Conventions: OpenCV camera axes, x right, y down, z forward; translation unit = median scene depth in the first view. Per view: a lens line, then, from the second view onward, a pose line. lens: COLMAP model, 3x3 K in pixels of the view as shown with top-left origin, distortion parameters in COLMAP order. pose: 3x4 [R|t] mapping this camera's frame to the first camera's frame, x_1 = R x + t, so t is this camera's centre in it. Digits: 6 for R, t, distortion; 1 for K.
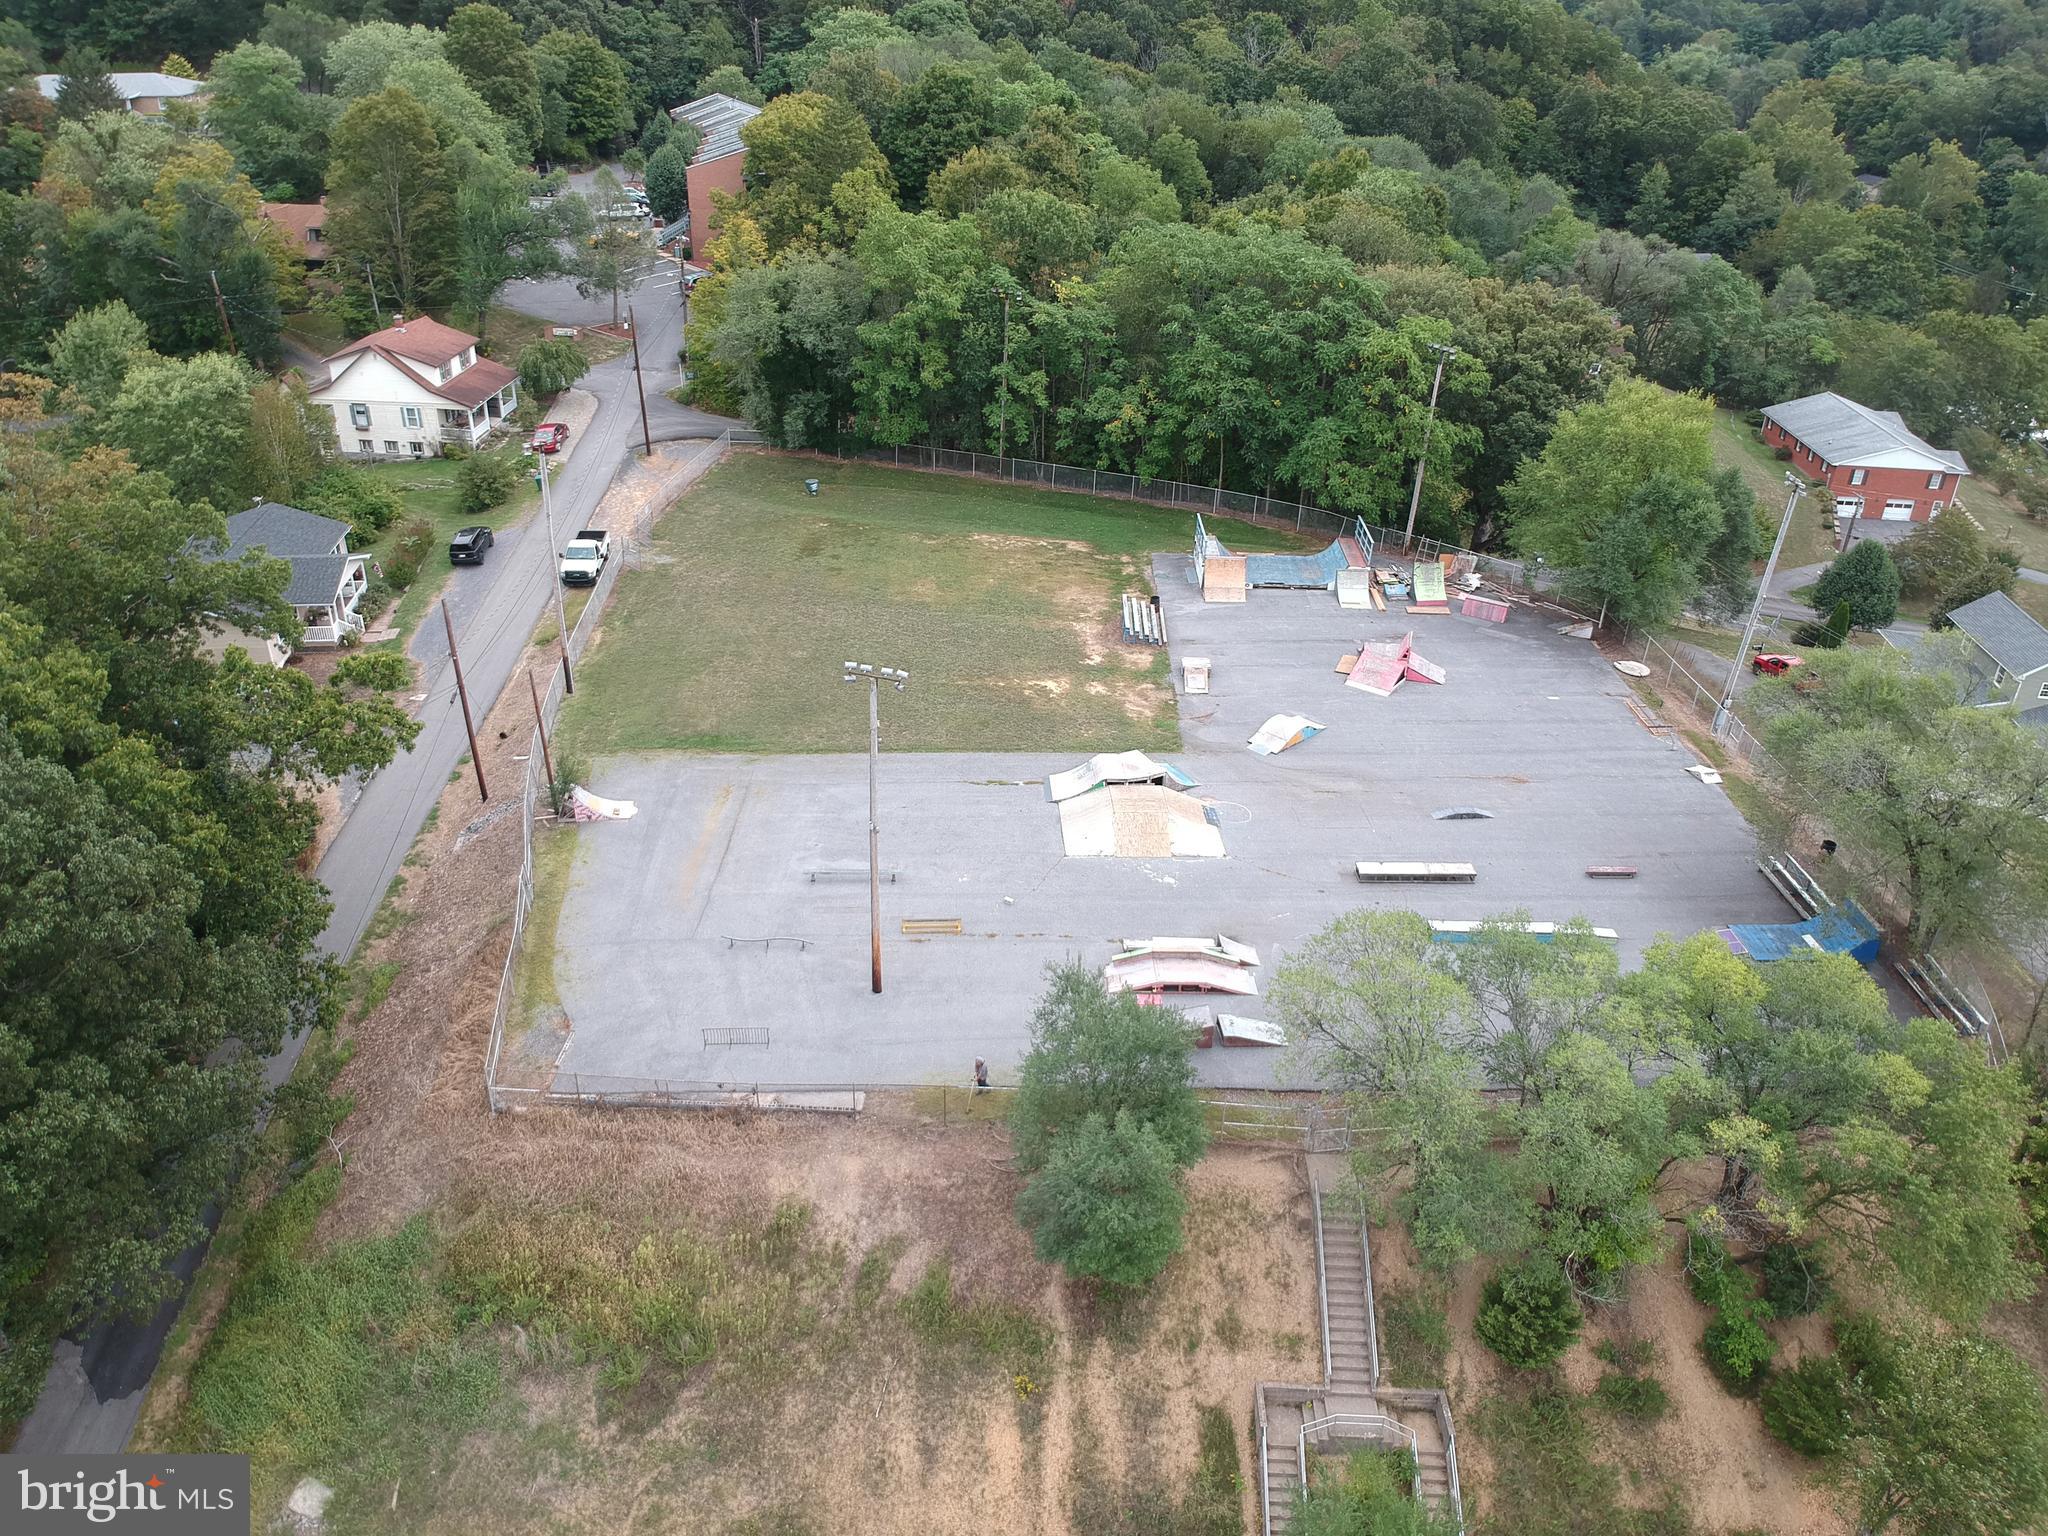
lens RADIAL K [[1503.3, 0, 1012.1], [0, 1503.3, 762.6], [0, 0, 1]] dist [0.072110, -0.141611]
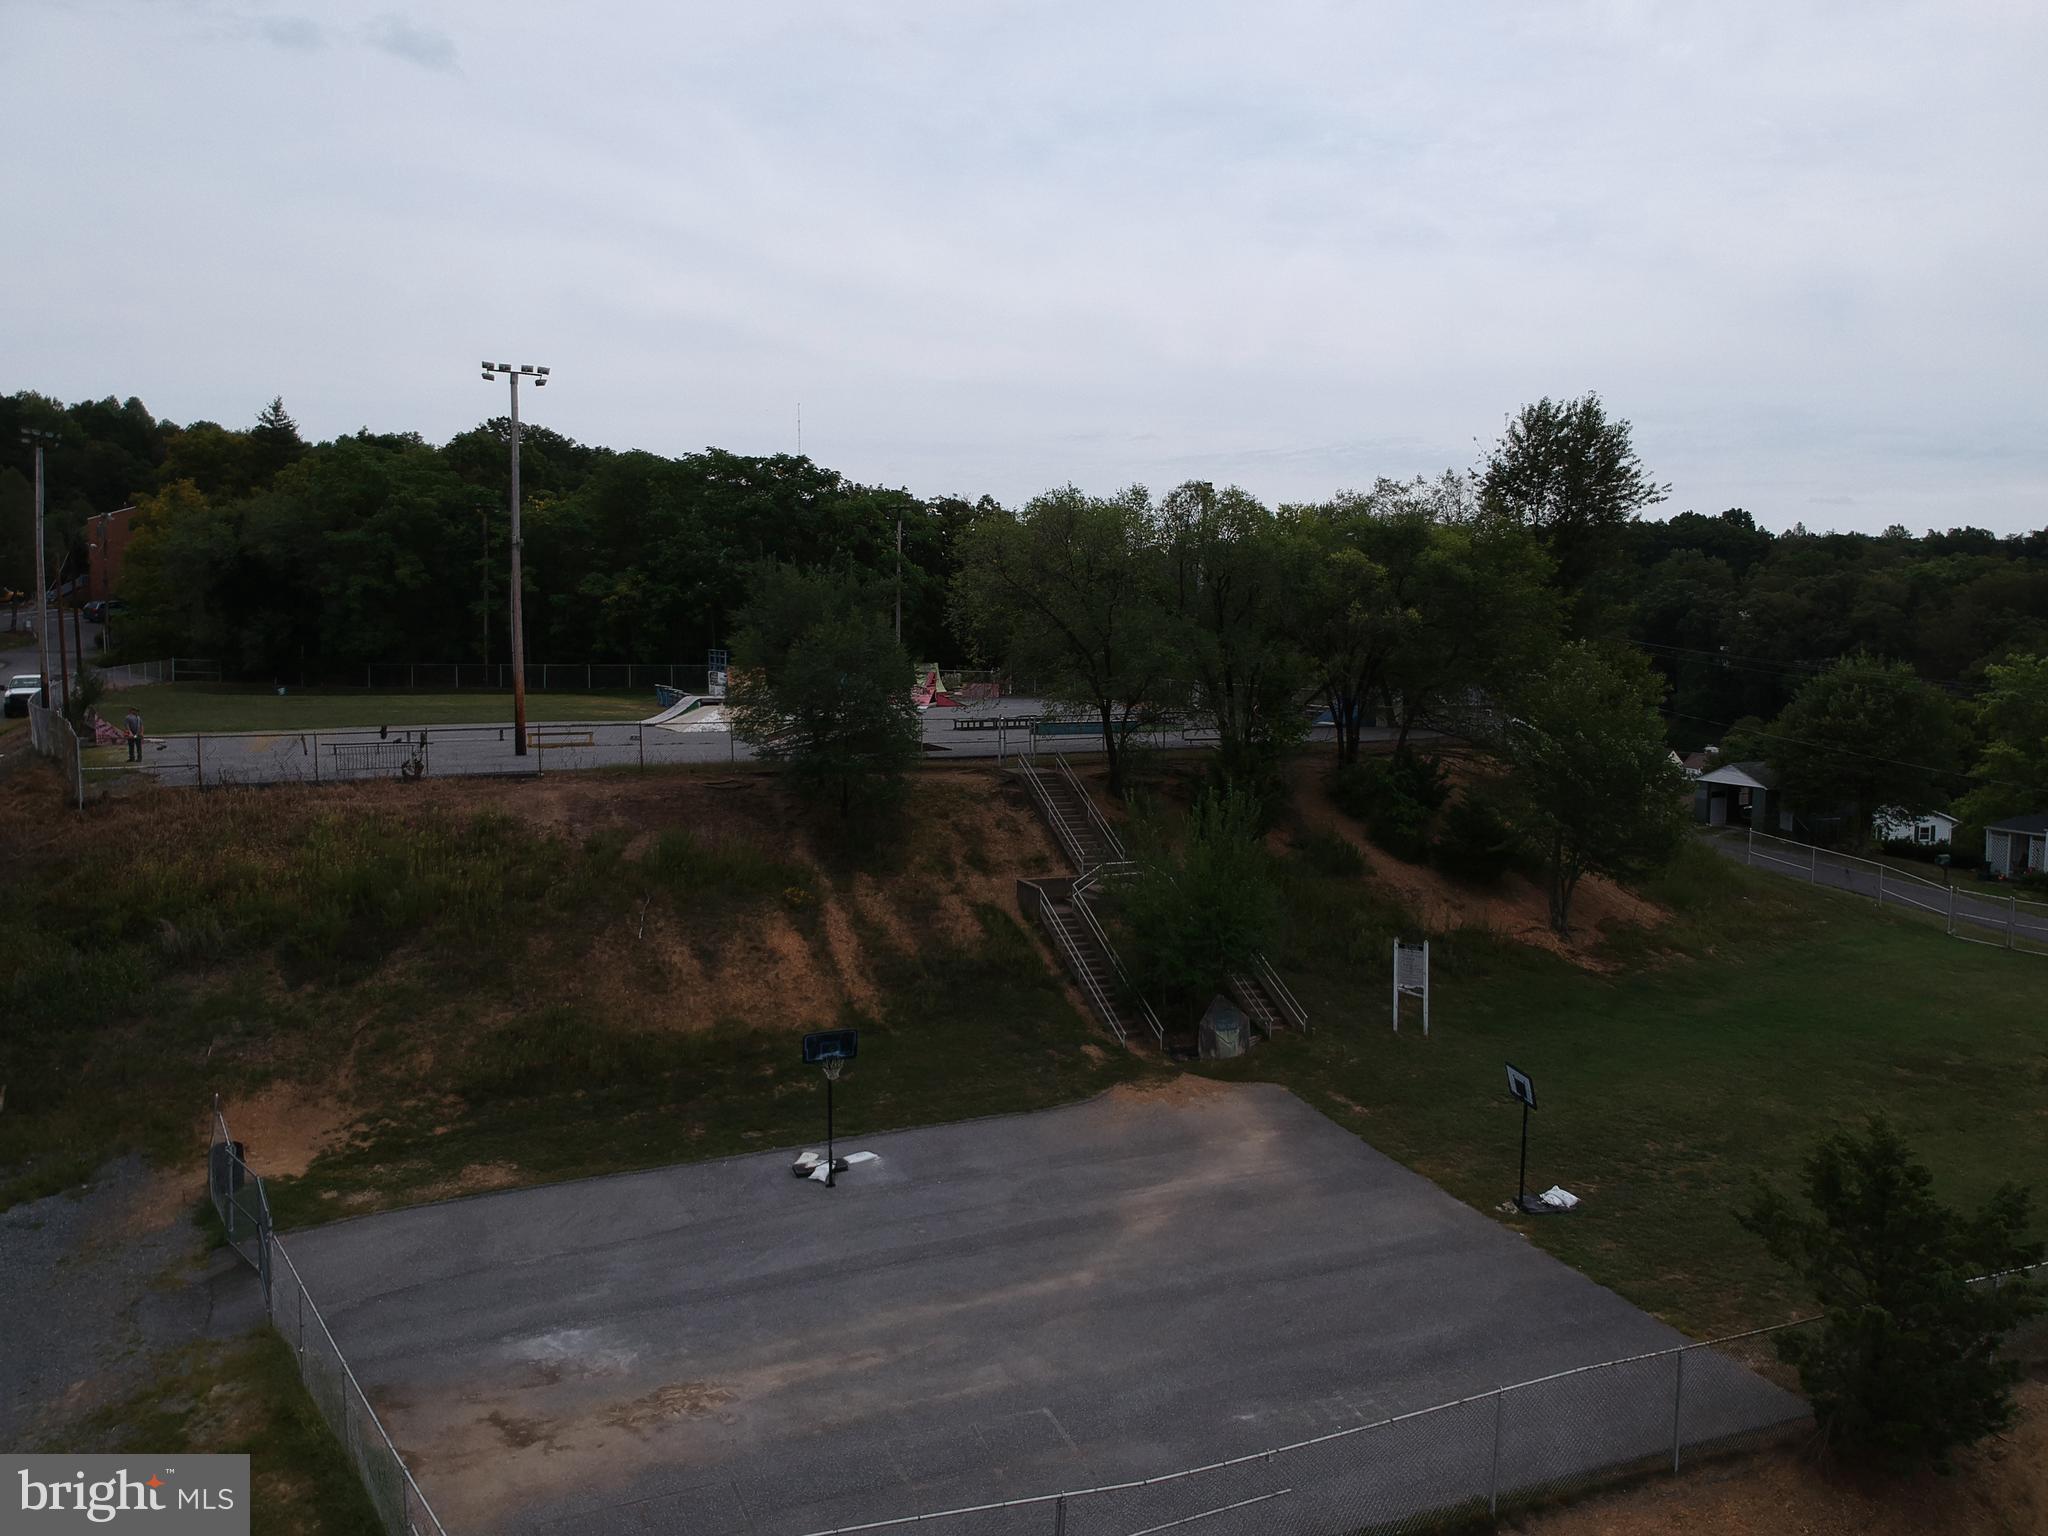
lens RADIAL K [[1503.3, 0, 1025.7], [0, 1503.3, 755.3], [0, 0, 1]] dist [0.072110, -0.141611]
pose [[0.911289, -0.057119, 0.407787, -0.236479], [0.212058, 0.914008, -0.345863, 0.682243], [-0.352965, 0.401656, 0.845037, 0.127340]]
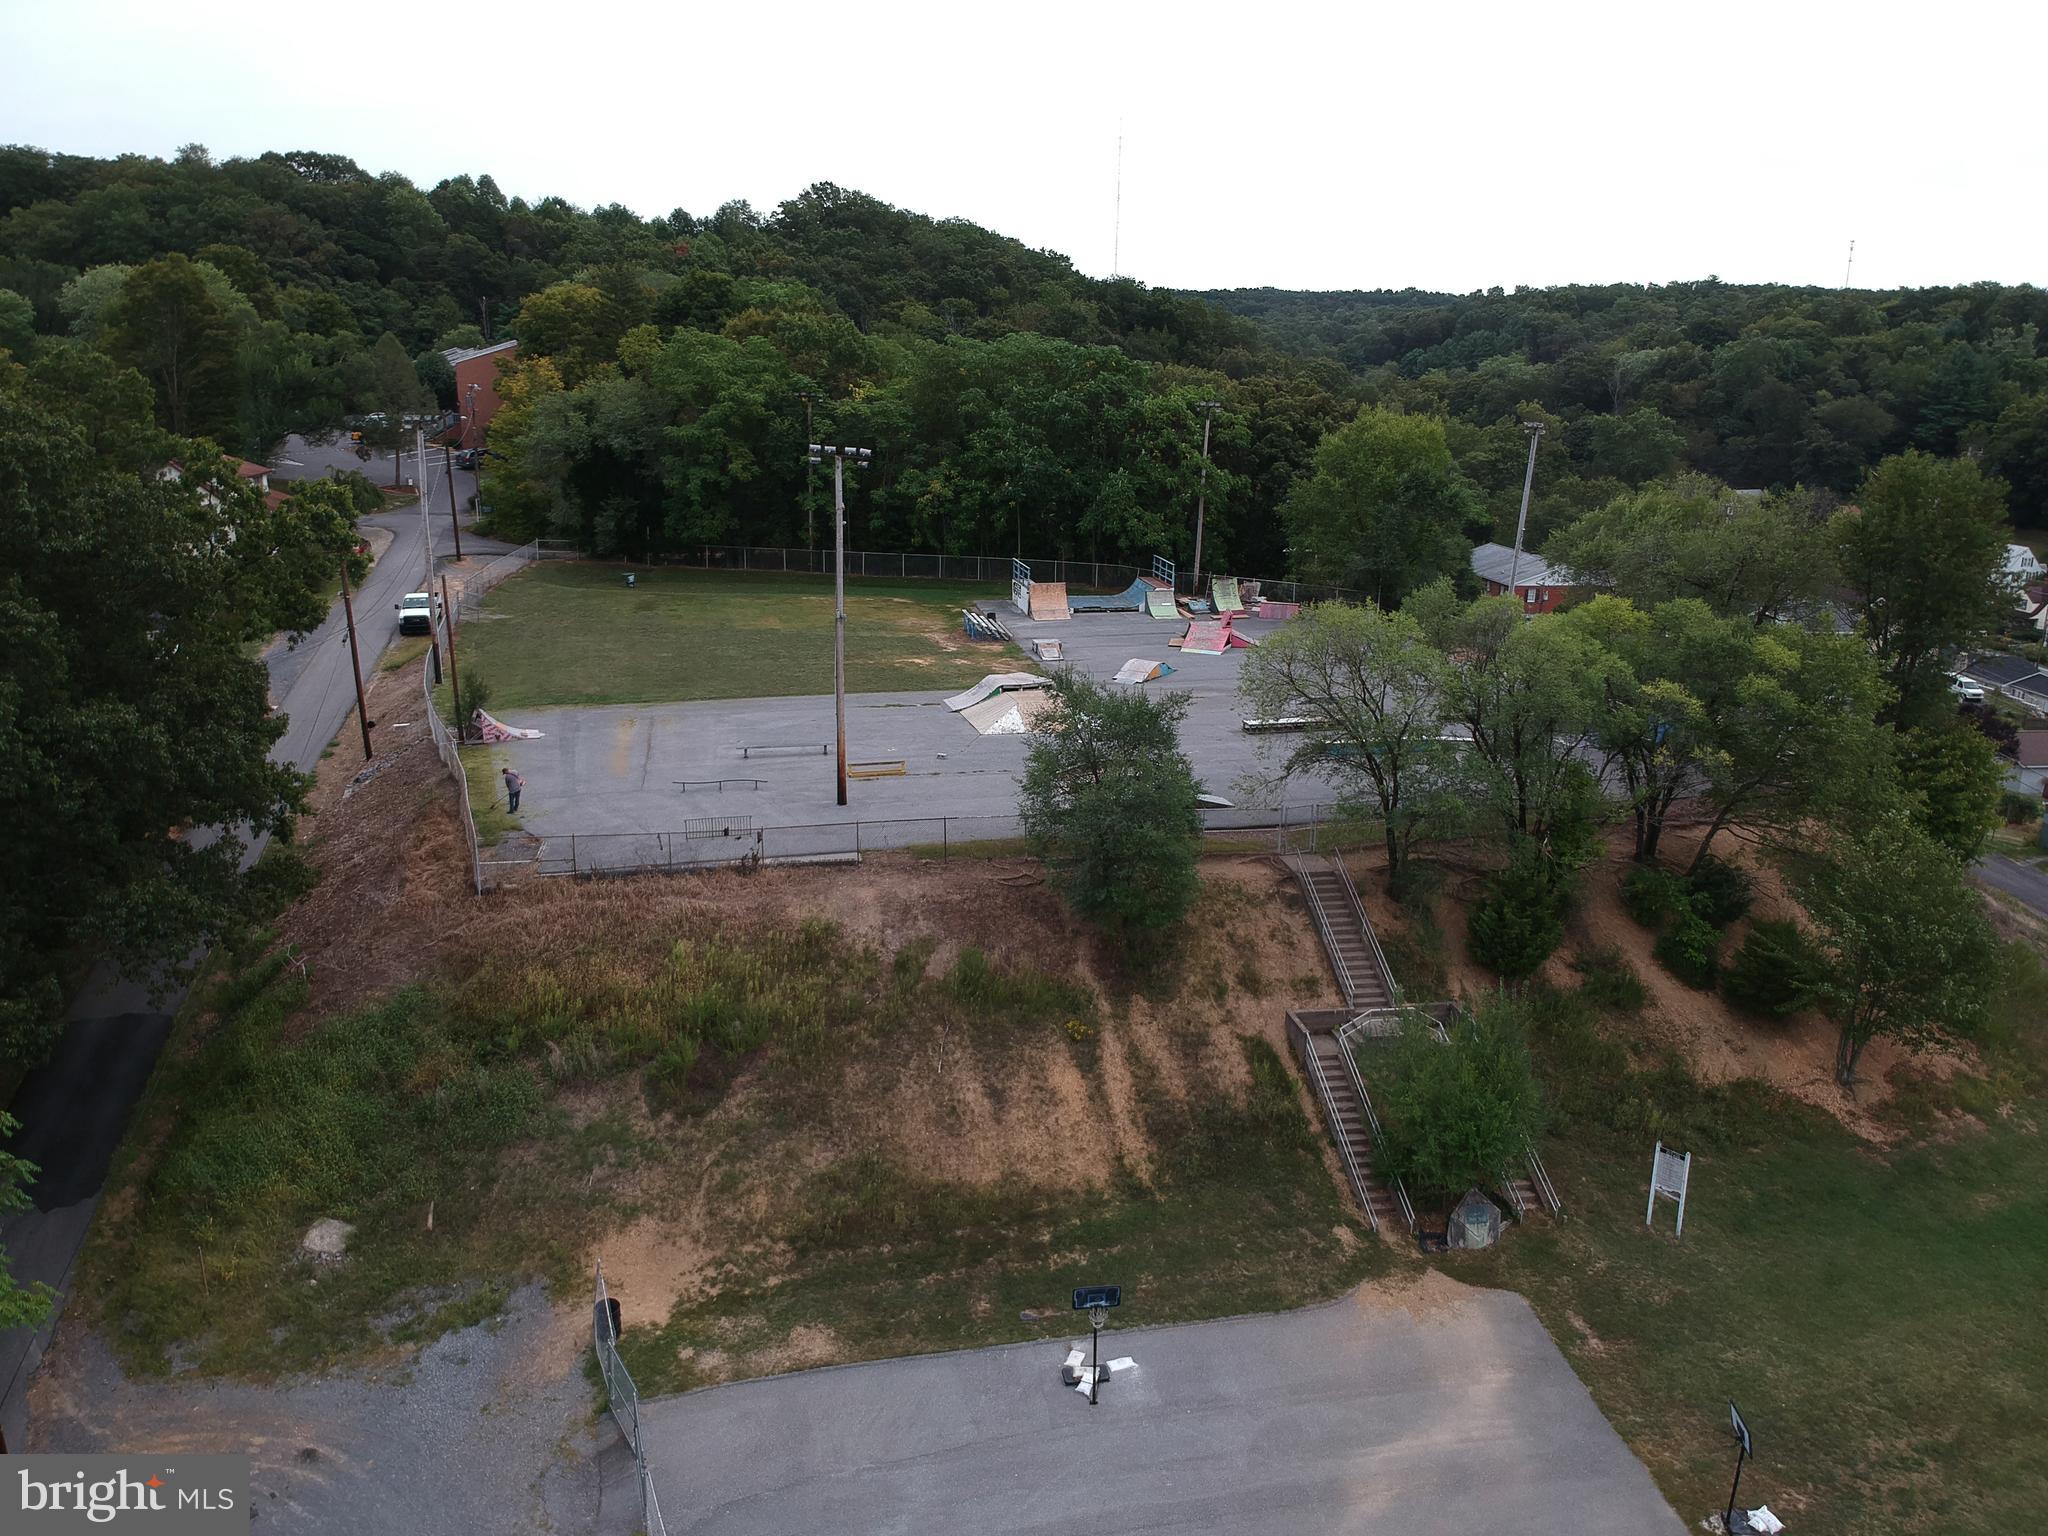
lens RADIAL K [[1503.3, 0, 1020.9], [0, 1503.3, 754.9], [0, 0, 1]] dist [0.072110, -0.141611]
pose [[0.976365, -0.066670, 0.205587, -0.225301], [0.110915, 0.970983, -0.211872, 0.440492], [-0.185496, 0.229667, 0.955429, -0.007483]]
